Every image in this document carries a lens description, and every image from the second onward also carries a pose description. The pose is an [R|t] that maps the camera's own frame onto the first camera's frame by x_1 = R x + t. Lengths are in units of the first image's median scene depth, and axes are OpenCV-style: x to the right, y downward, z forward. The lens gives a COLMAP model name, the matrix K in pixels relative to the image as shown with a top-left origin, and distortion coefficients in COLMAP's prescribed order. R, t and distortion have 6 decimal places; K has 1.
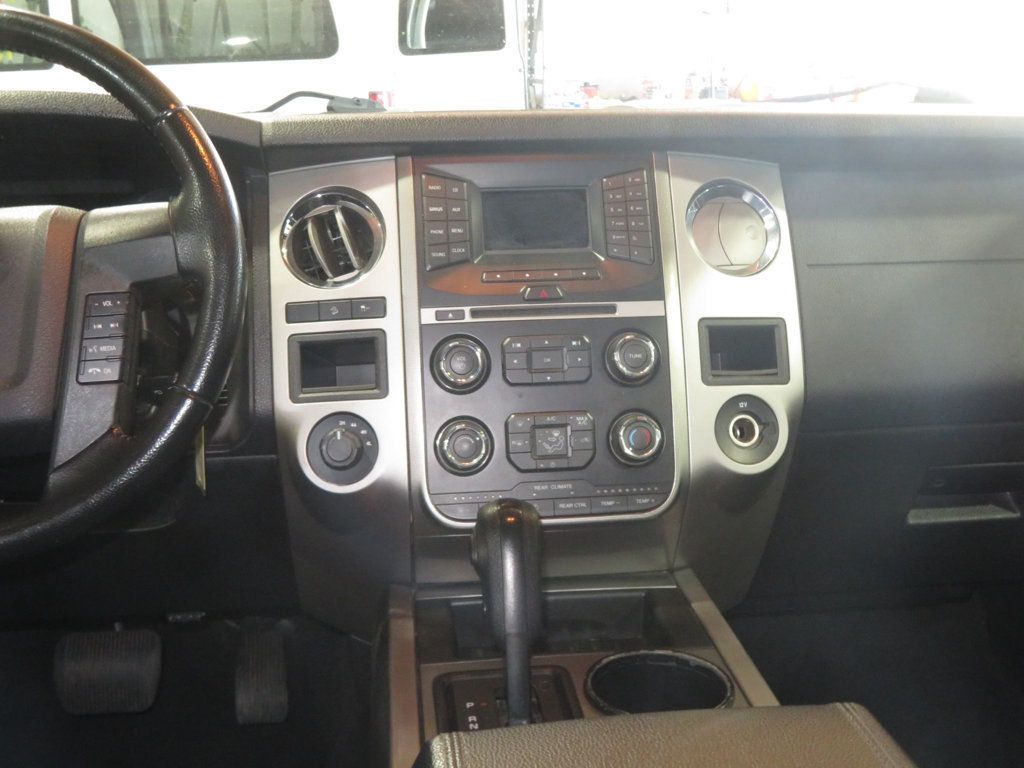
lens RADIAL K [[1187.2, 0, 512.0], [0, 1187.2, 384.0], [0, 0, 1]] dist [0.028957, 0.010715]
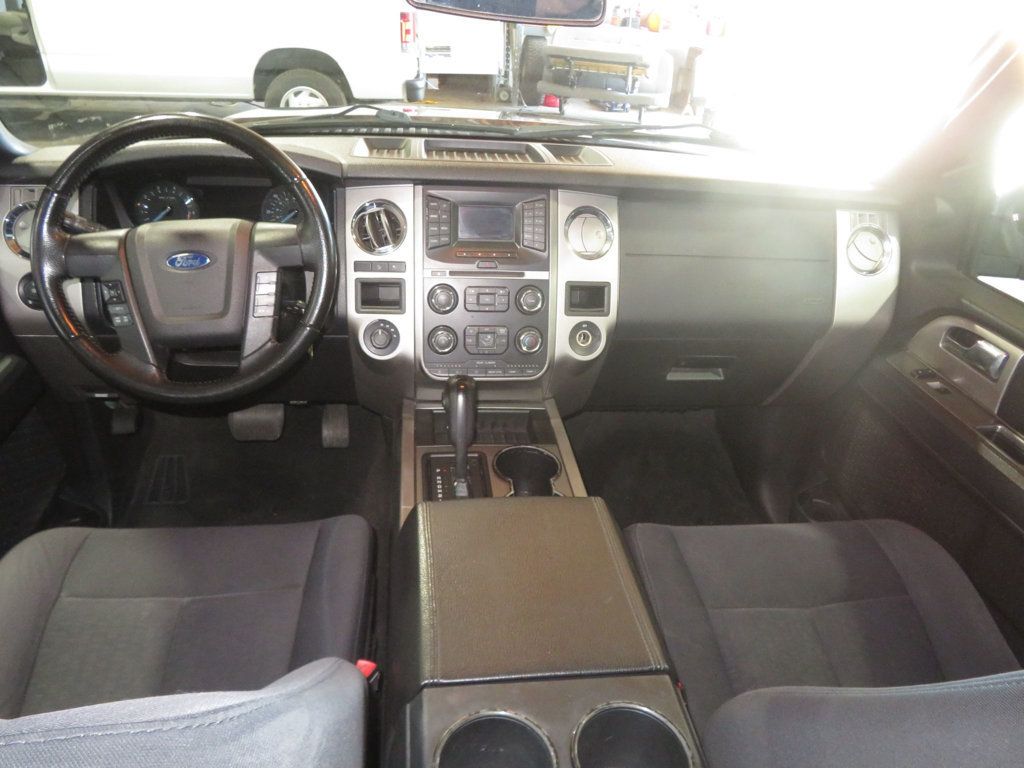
lens RADIAL K [[748.1, 0, 512.0], [0, 748.1, 384.0], [0, 0, 1]] dist [0.009712, 0.007953]
pose [[0.997079, 0.060162, 0.047050, 0.020866], [-0.069986, 0.966371, 0.247446, -0.194311], [-0.030581, -0.250016, 0.967759, -0.237646]]
